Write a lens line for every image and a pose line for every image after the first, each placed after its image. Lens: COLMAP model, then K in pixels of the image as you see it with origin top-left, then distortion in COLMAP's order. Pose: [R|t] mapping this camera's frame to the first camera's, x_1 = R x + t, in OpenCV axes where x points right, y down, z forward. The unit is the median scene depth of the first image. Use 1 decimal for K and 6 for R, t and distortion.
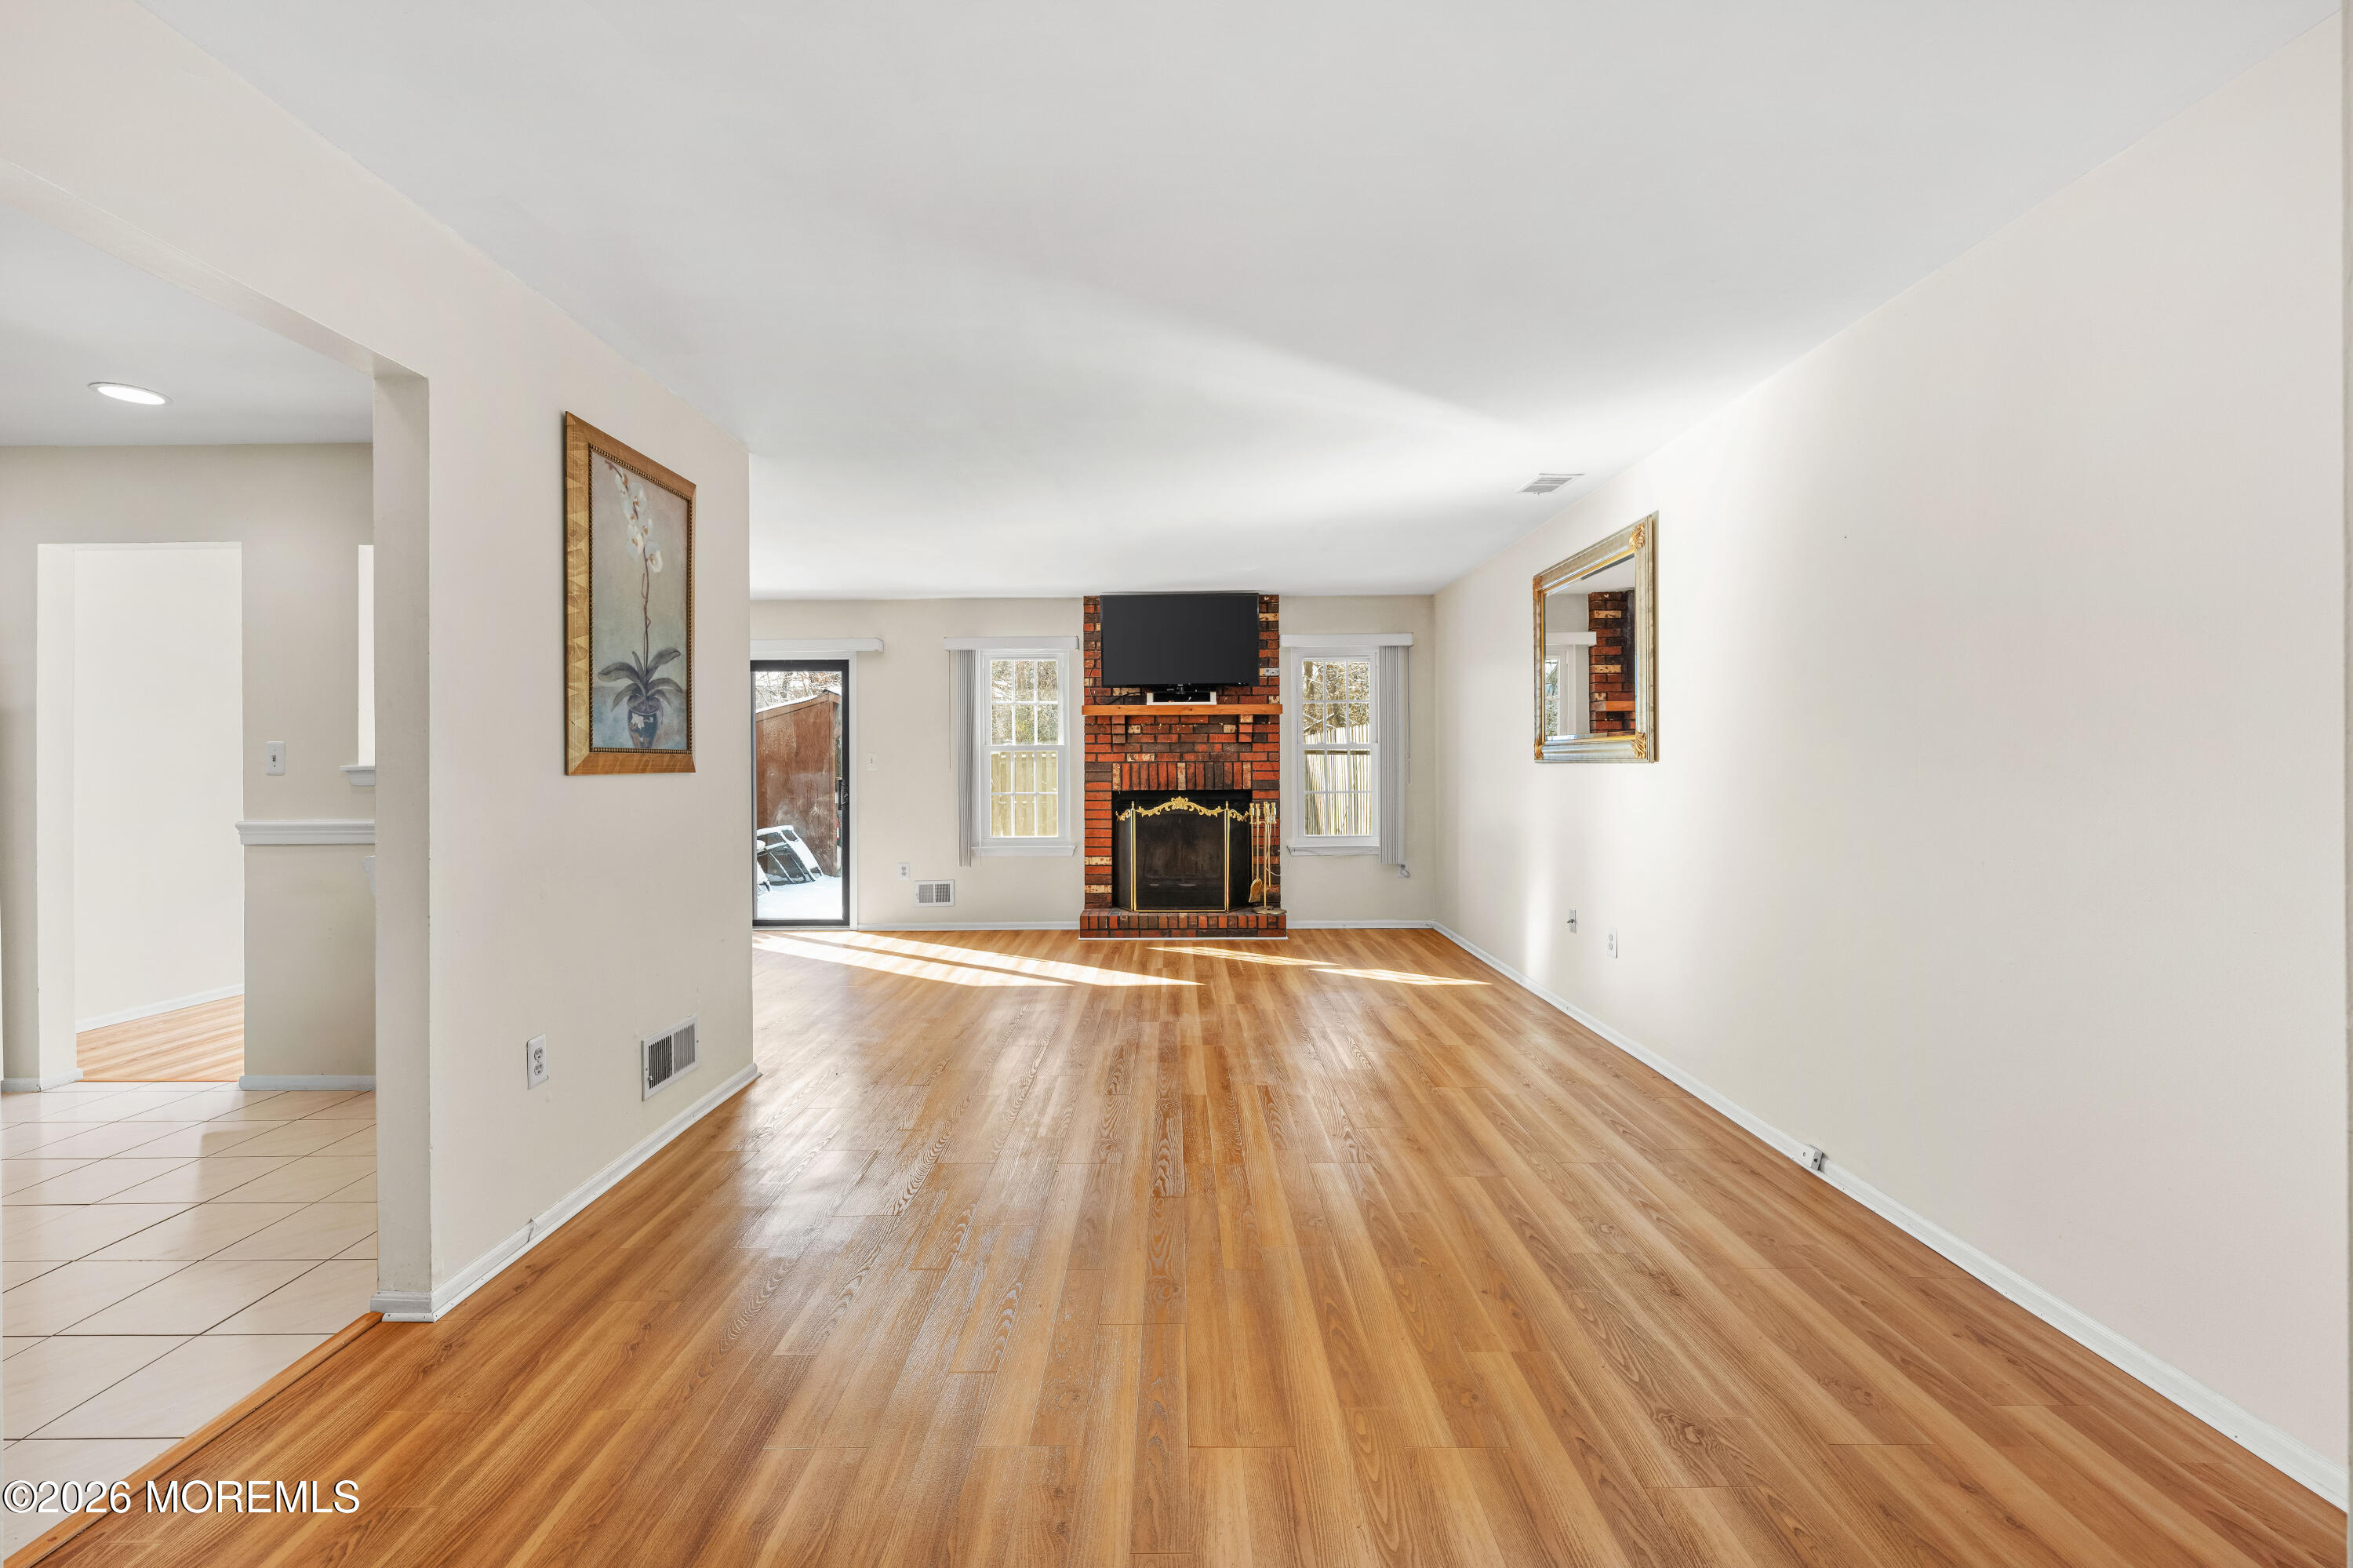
lens RADIAL K [[978.7, 0, 1173.1], [0, 978.7, 765.7], [0, 0, 1]] dist [0.004447, 0.000208]
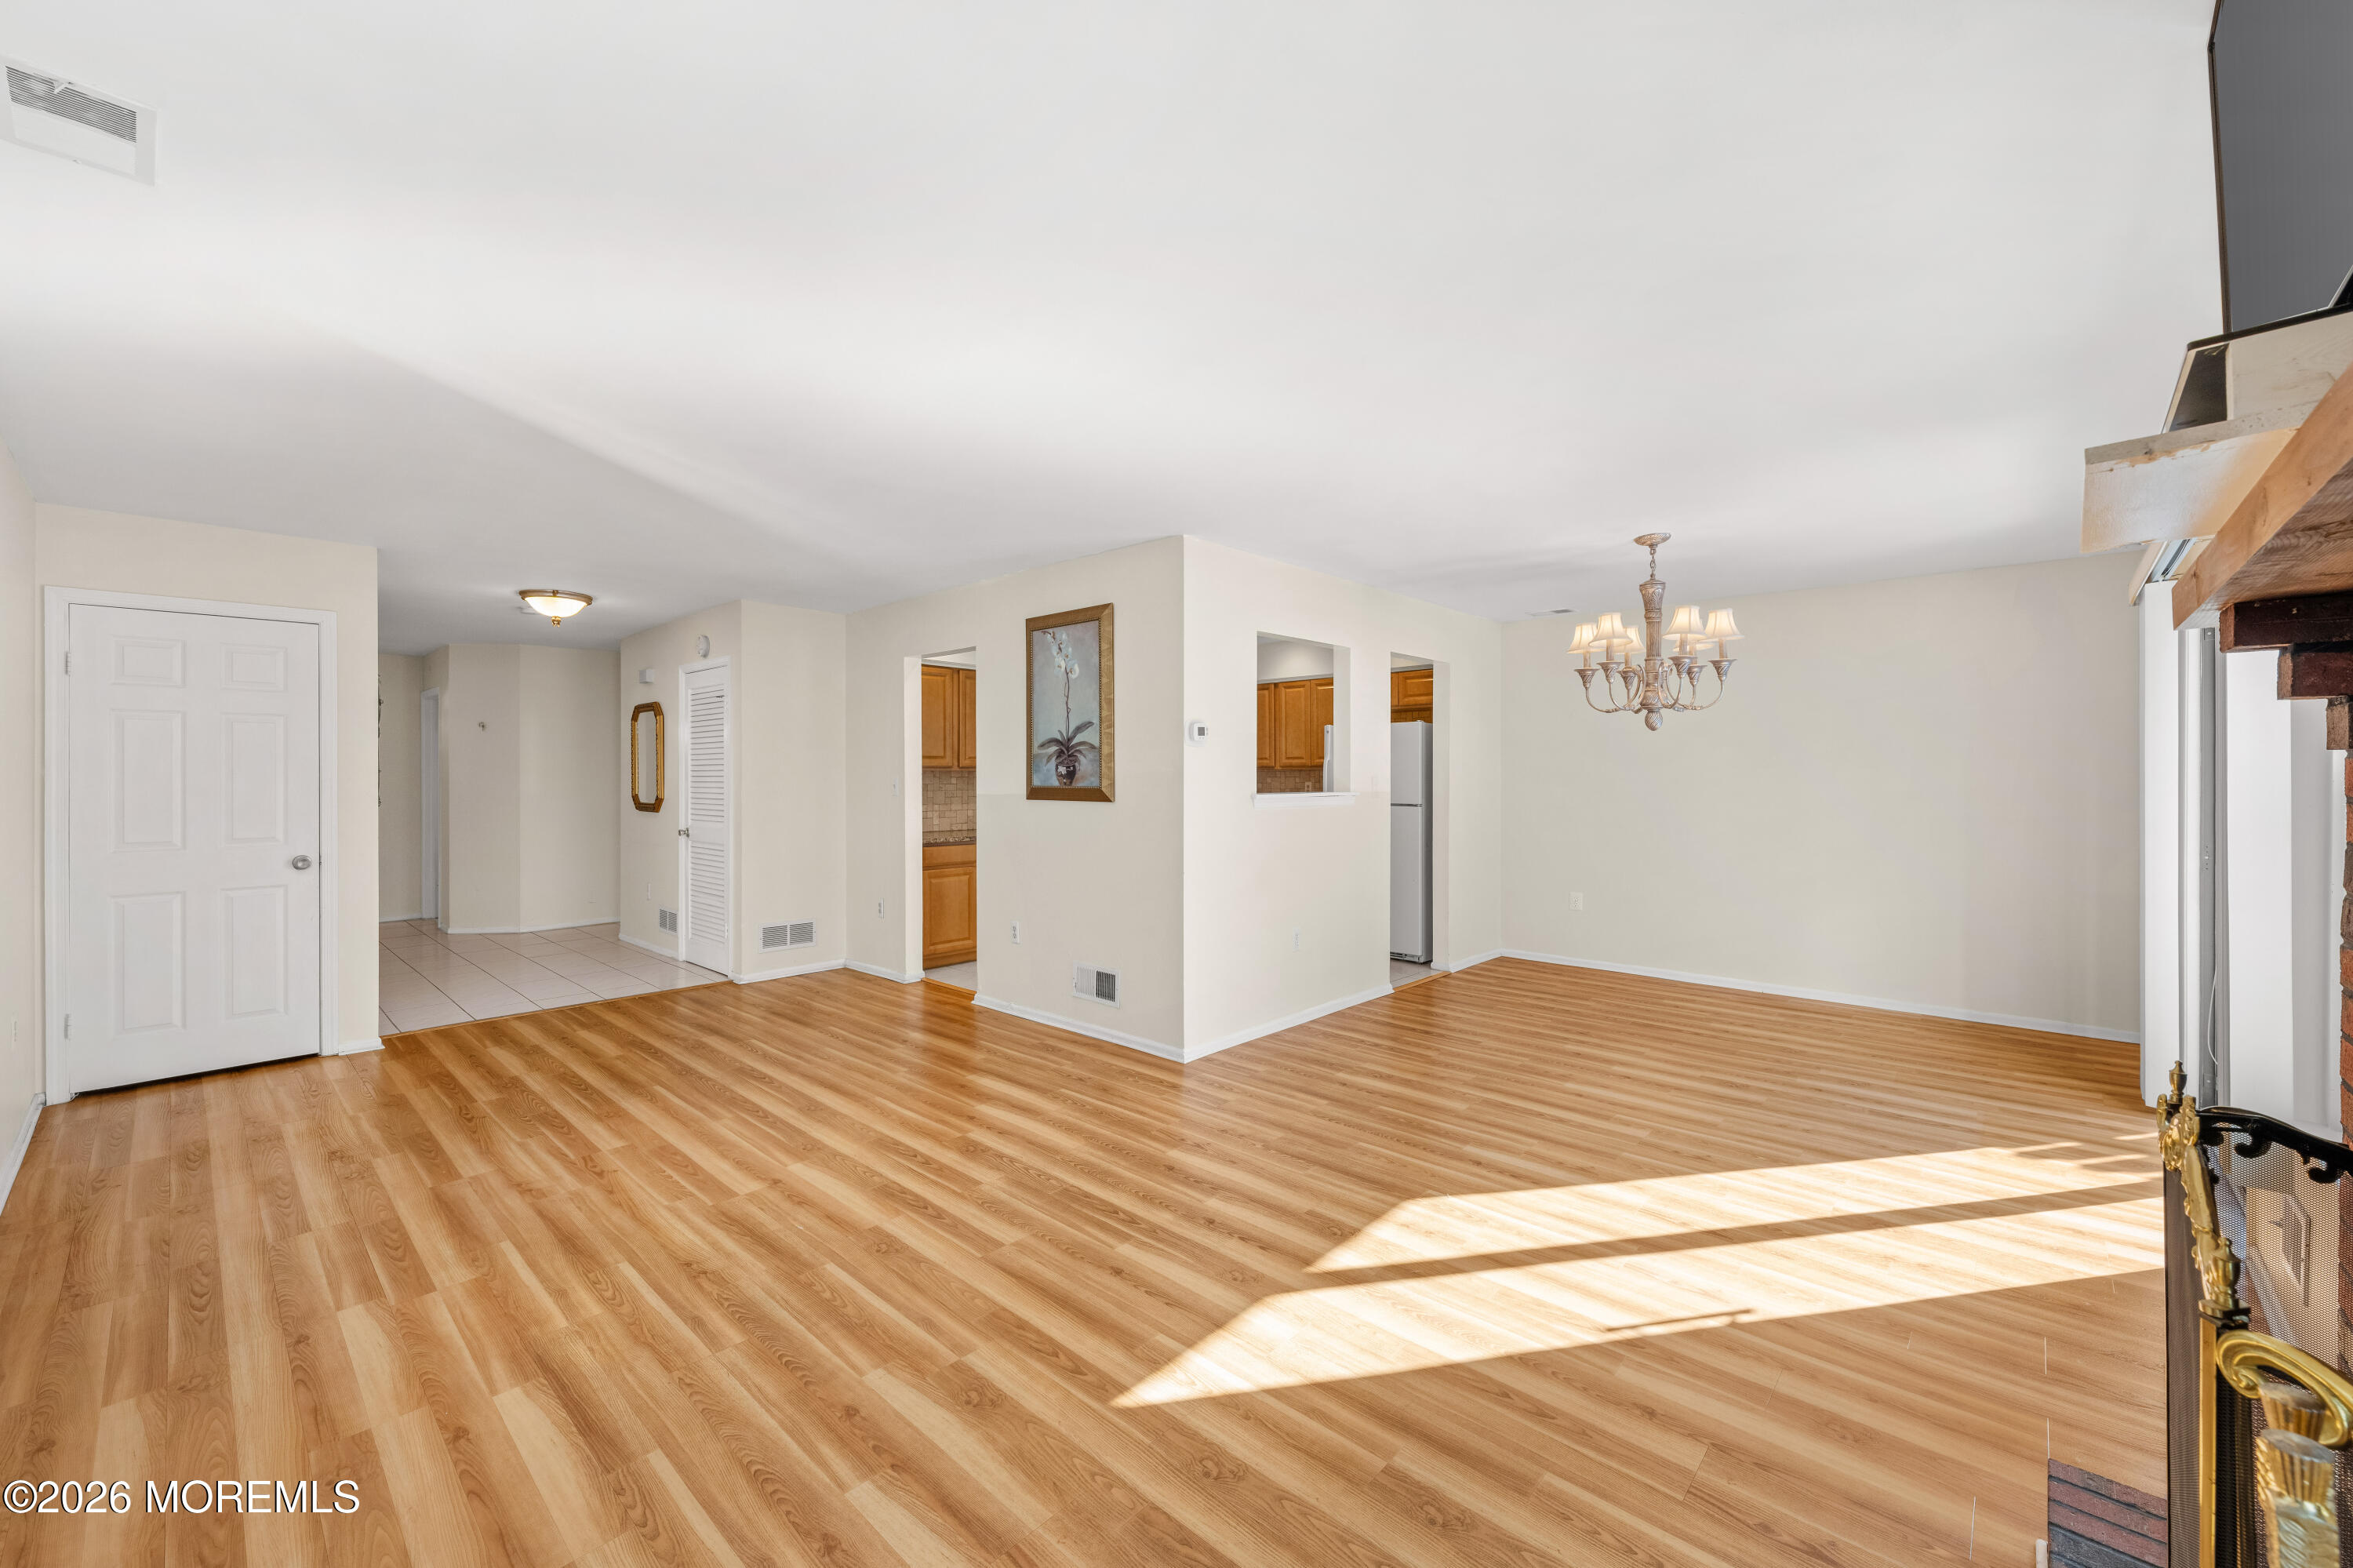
lens RADIAL K [[938.9, 0, 1170.1], [0, 938.9, 779.4], [0, 0, 1]] dist [0.000257, 0.000251]
pose [[-0.687110, 0.009757, -0.726487, 0.518552], [0.000624, 0.999917, 0.012839, -0.050674], [0.726553, 0.008369, -0.687060, 2.276602]]
